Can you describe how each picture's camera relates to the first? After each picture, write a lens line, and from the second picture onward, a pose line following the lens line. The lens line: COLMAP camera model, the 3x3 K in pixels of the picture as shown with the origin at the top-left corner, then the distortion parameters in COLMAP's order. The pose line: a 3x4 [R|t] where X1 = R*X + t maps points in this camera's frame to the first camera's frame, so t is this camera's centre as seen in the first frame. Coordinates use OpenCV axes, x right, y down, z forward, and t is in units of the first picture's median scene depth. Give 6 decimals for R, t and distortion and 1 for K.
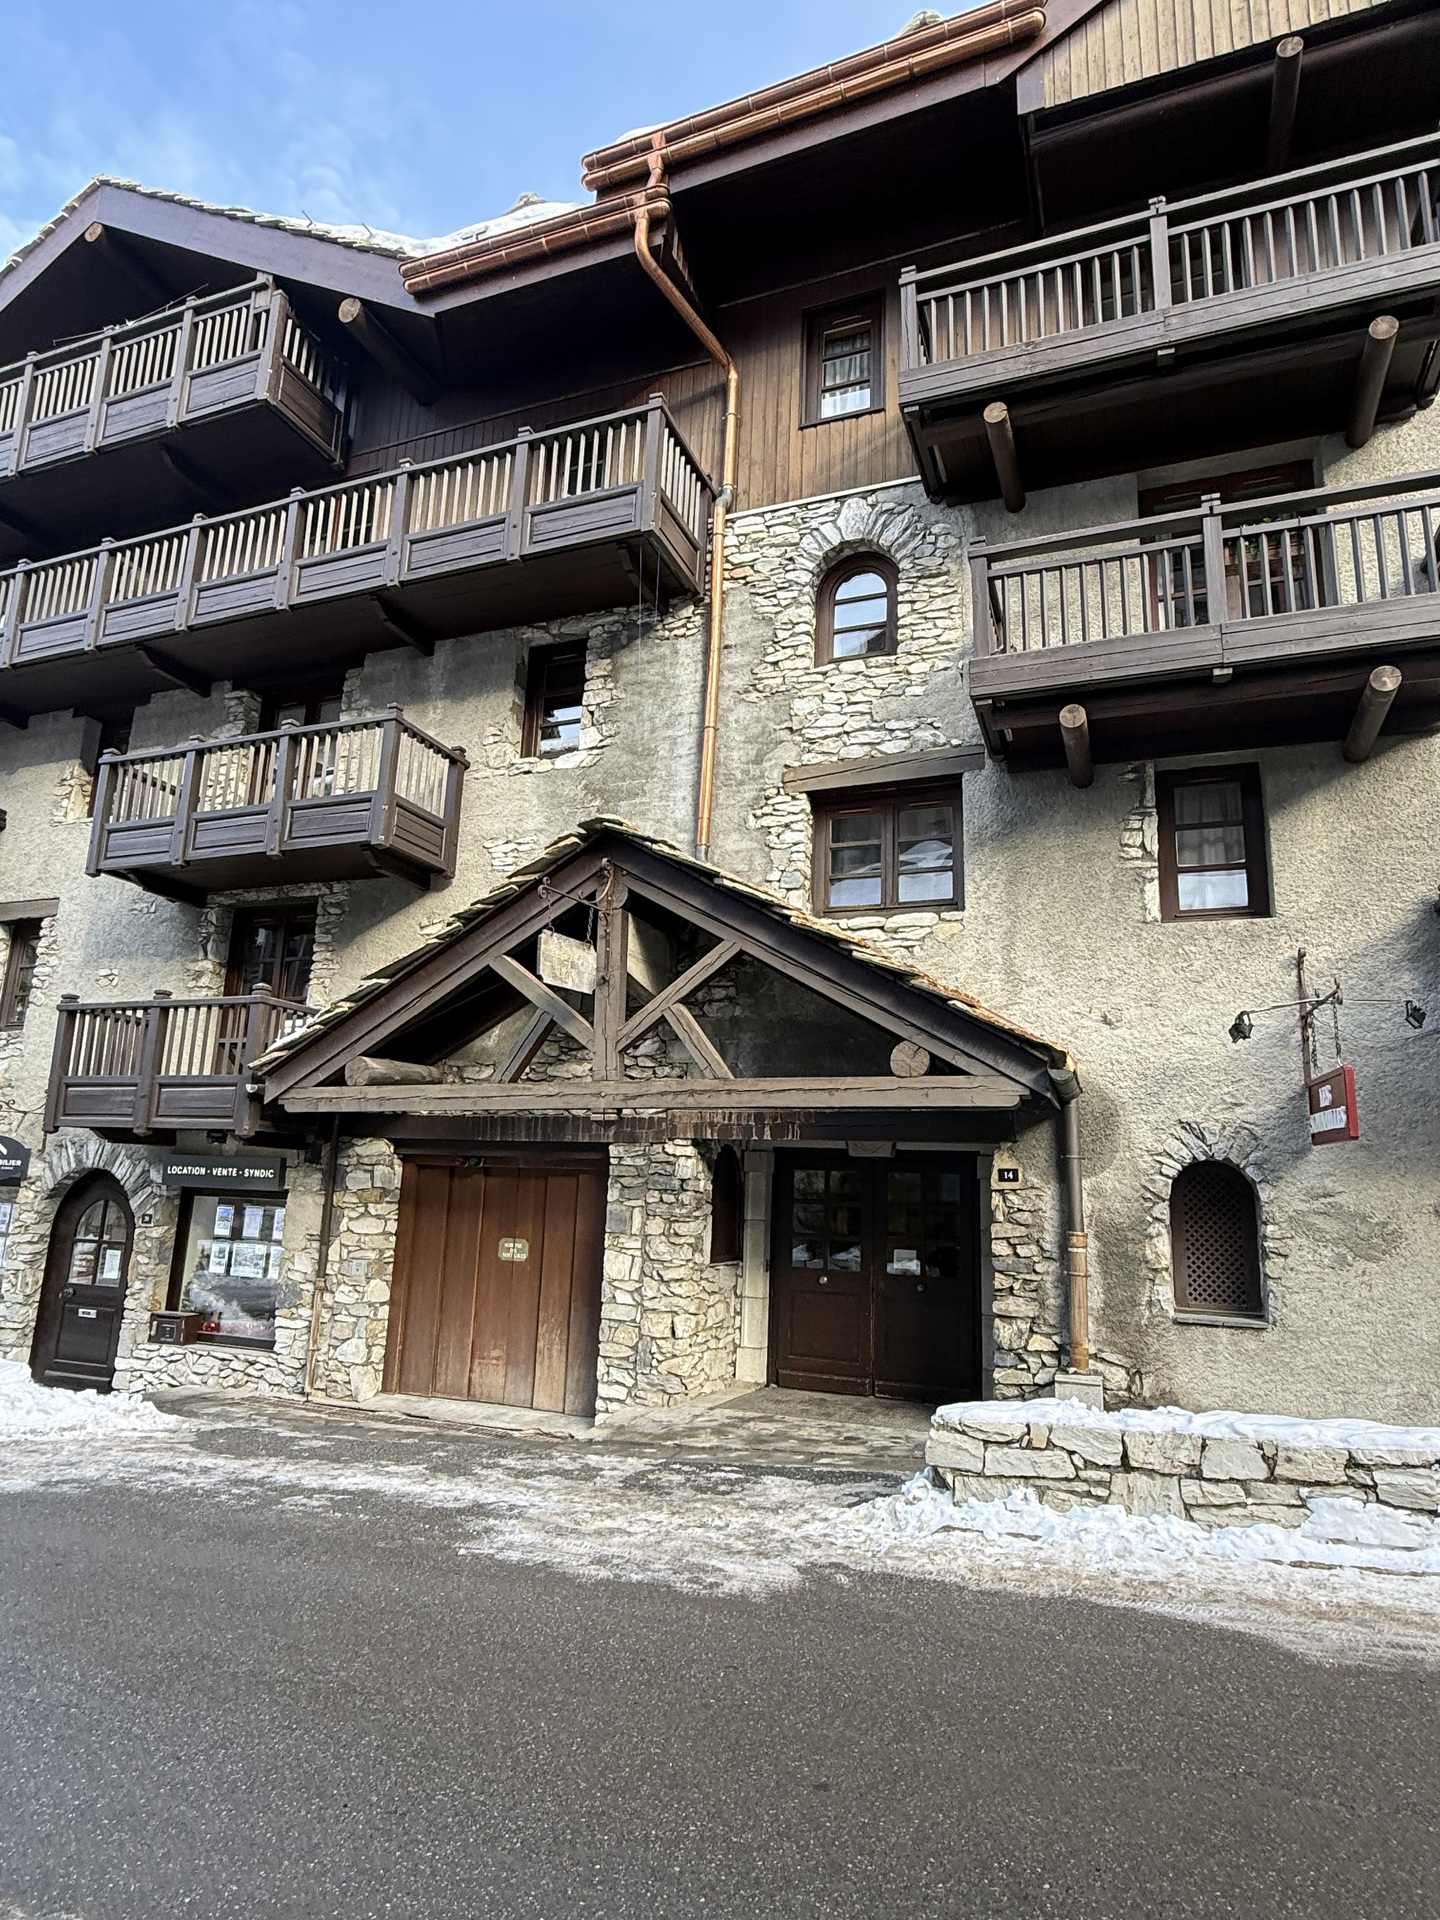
lens RADIAL K [[1077.4, 0, 719.6], [0, 1077.4, 959.3], [0, 0, 1]] dist [-0.014680, -0.000503]
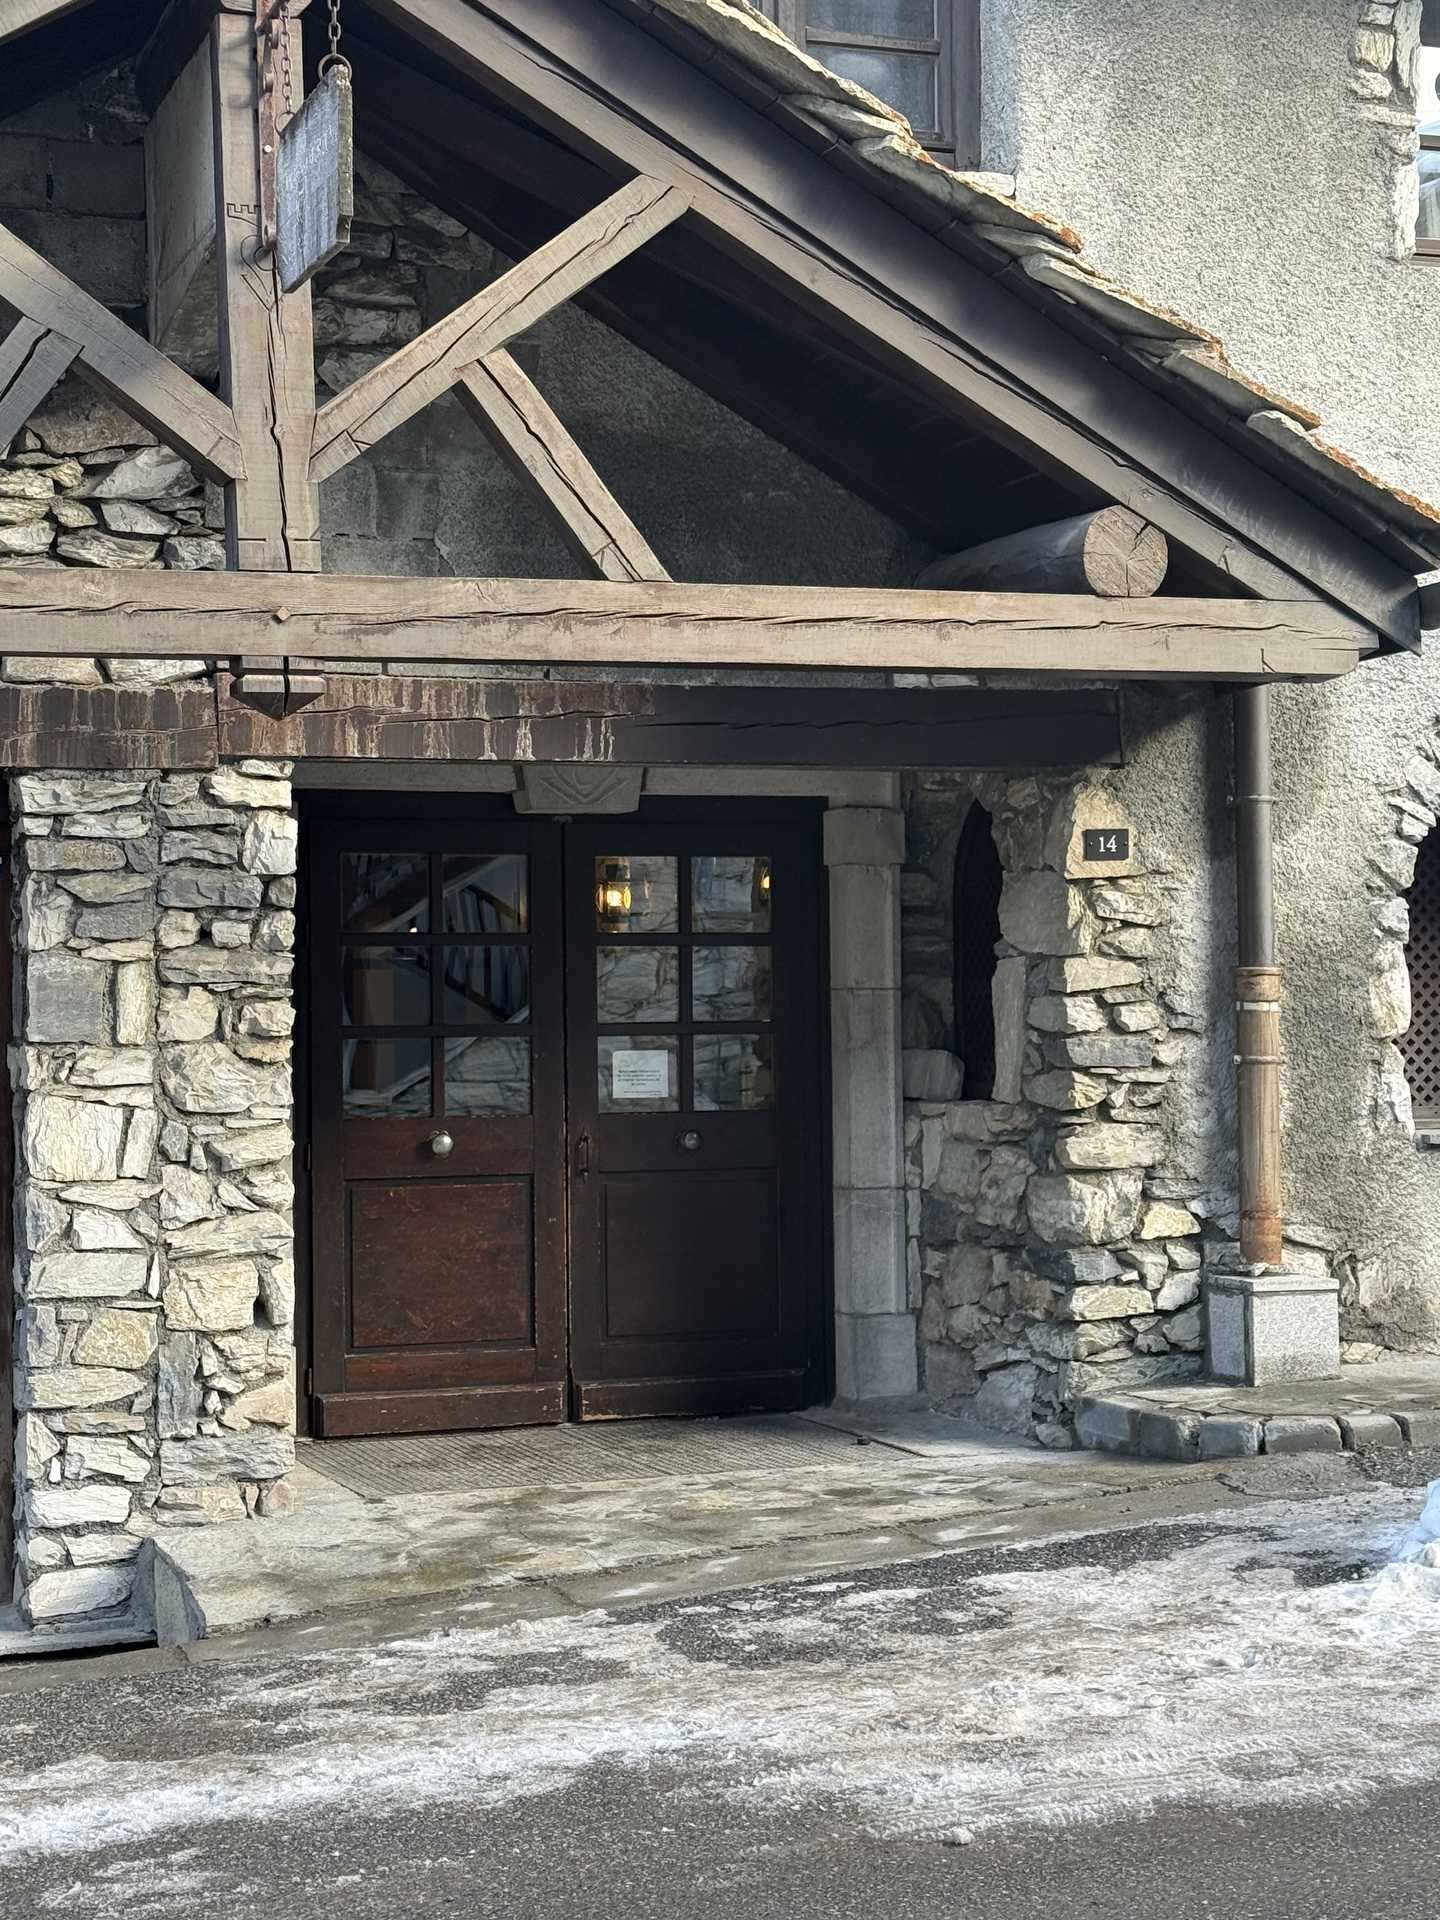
lens RADIAL K [[3055.4, 0, 719.7], [0, 3055.4, 958.4], [0, 0, 1]] dist [0.113532, 0.000000]
pose [[0.744197, -0.036798, 0.666945, -0.639225], [-0.102855, 0.980260, 0.168854, 0.058659], [-0.659993, -0.194260, 0.725722, 0.226730]]
